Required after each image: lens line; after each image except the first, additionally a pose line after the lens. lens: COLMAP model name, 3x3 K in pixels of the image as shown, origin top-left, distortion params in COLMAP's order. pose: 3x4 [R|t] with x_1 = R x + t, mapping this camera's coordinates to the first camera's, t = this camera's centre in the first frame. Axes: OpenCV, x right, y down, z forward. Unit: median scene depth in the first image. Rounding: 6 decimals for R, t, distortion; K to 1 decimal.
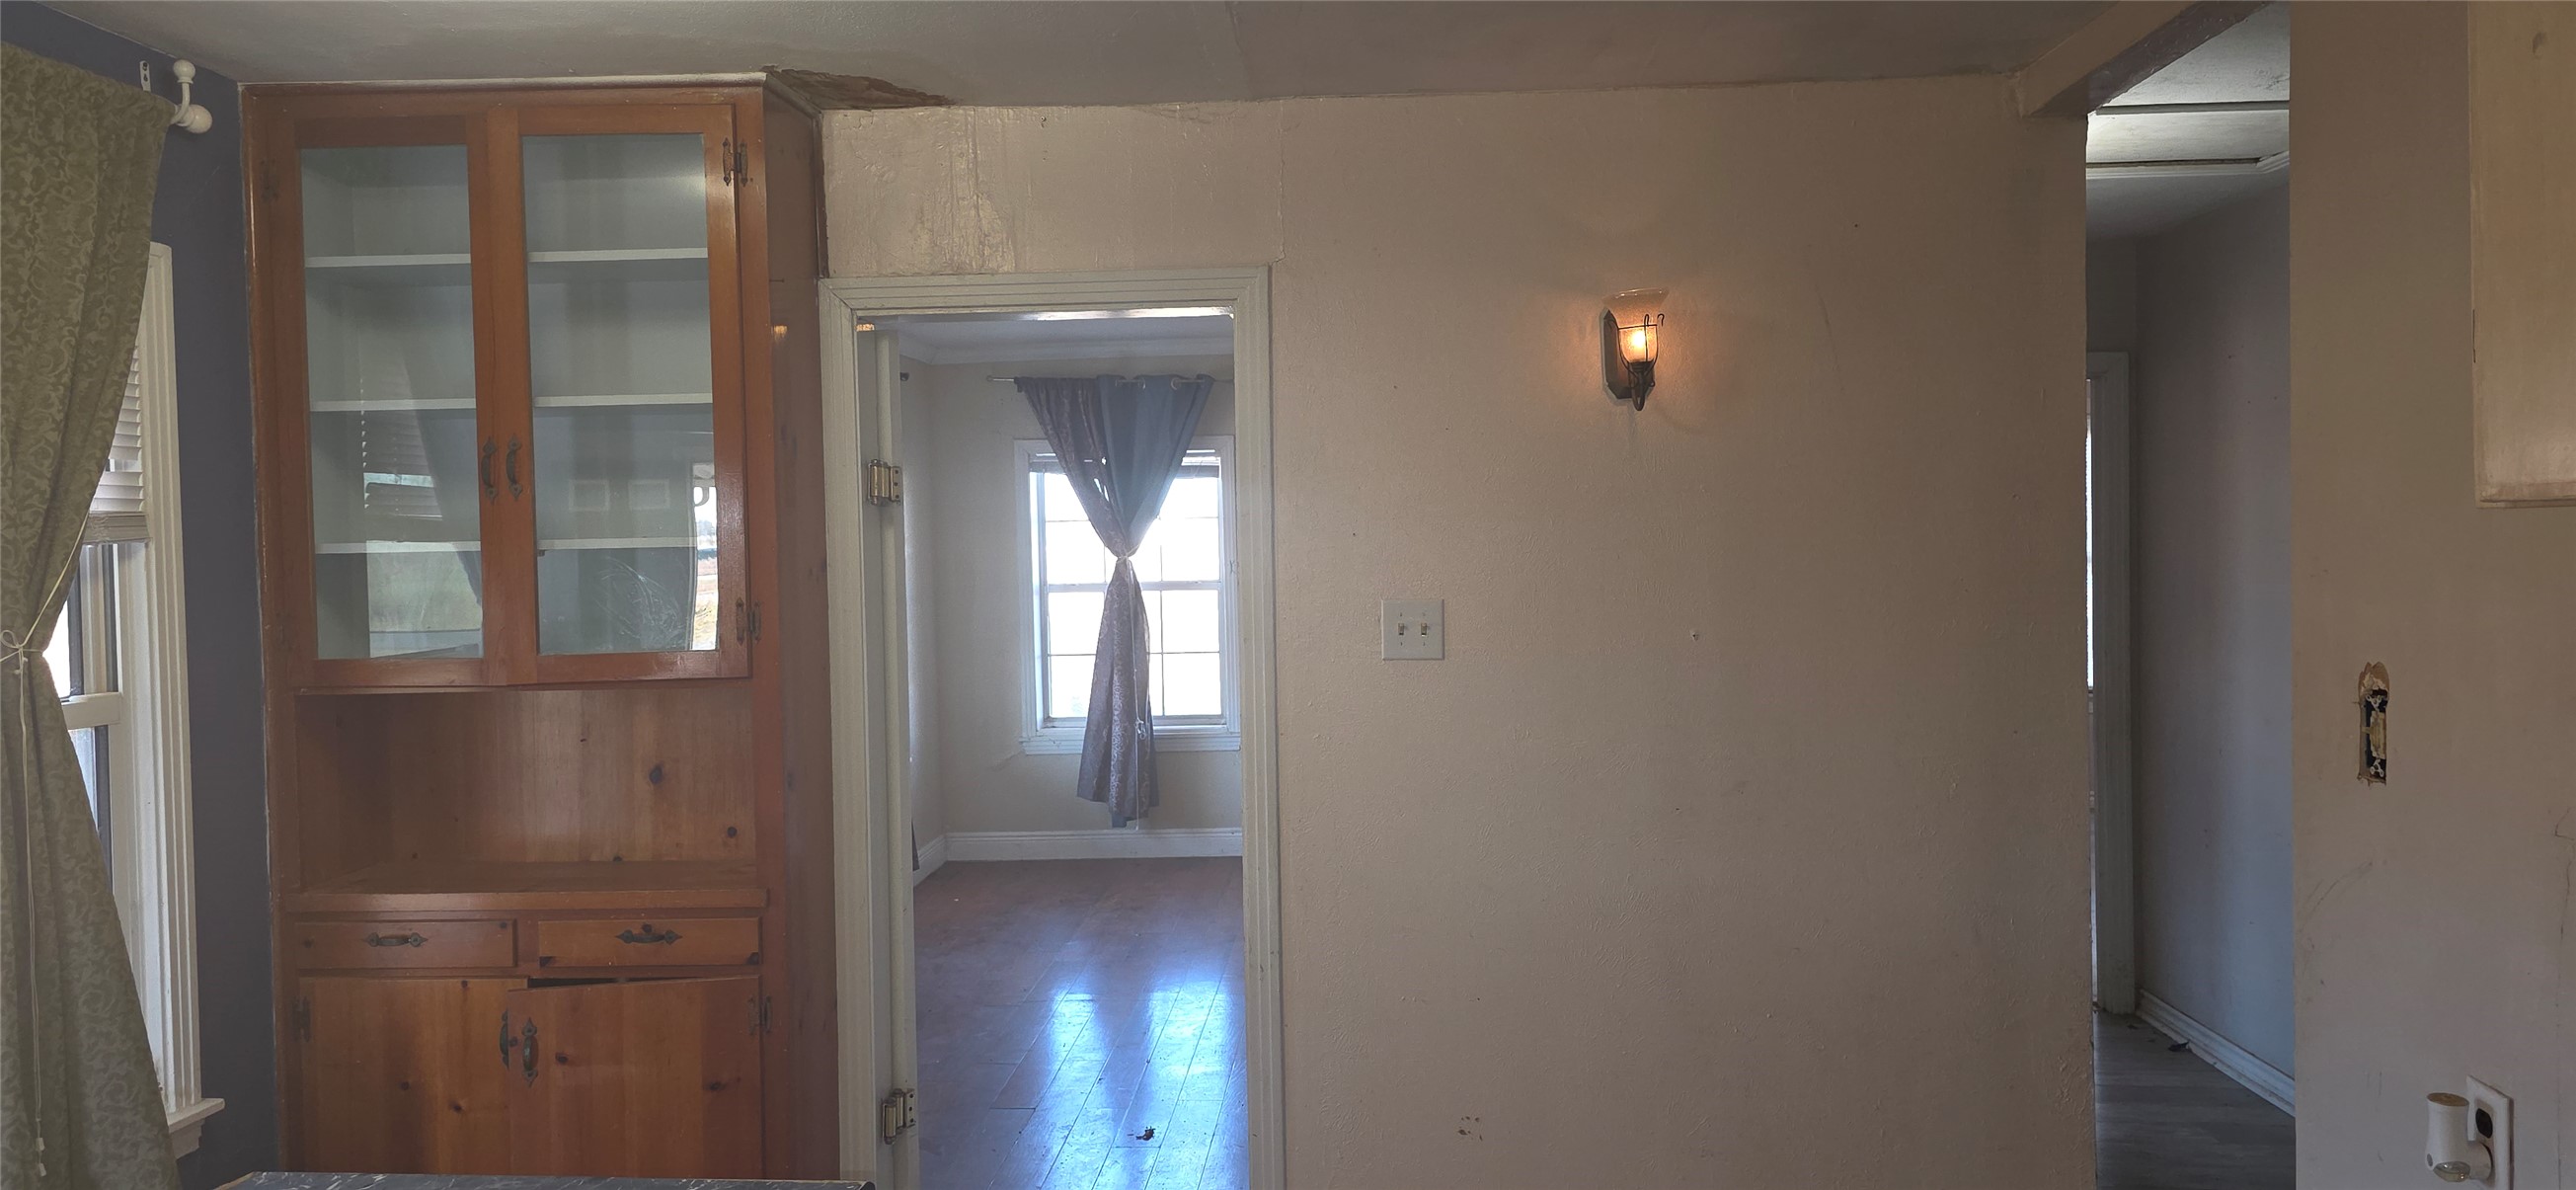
lens RADIAL K [[1706.2, 0, 1347.4], [0, 1706.2, 588.5], [0, 0, 1]] dist [0.001632, 0.000271]
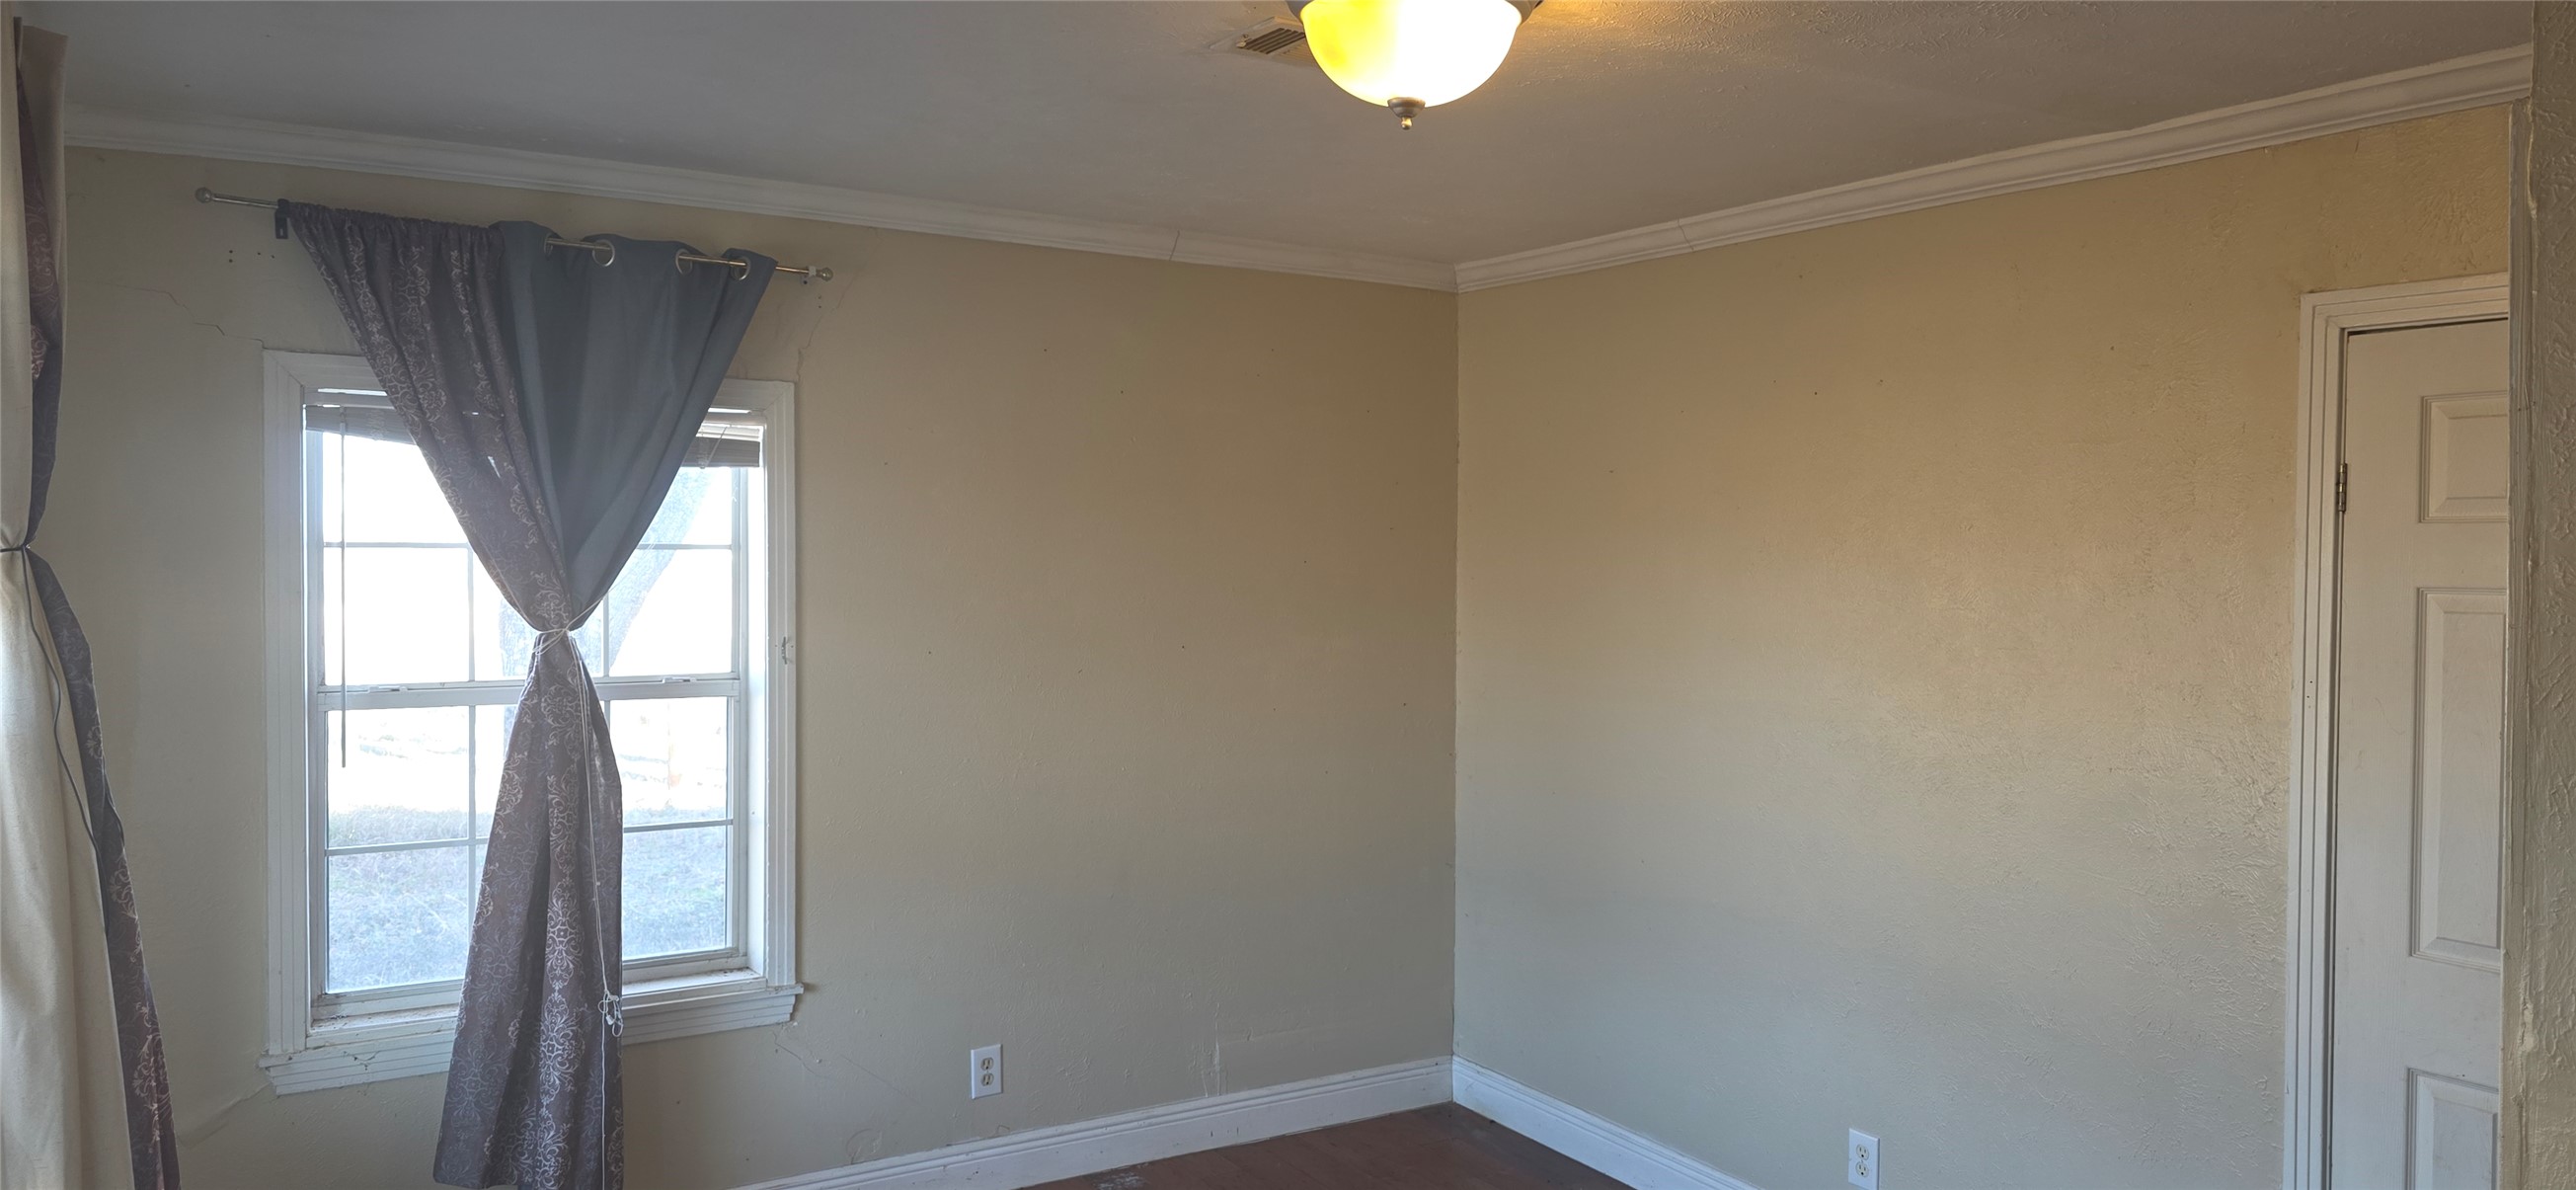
lens RADIAL K [[1706.2, 0, 1347.4], [0, 1706.2, 588.5], [0, 0, 1]] dist [0.001632, 0.000271]
pose [[0.823714, 0.014701, 0.566816, -0.214974], [-0.011796, 0.999892, -0.008790, -0.028128], [-0.566883, 0.000554, 0.823798, 0.507837]]
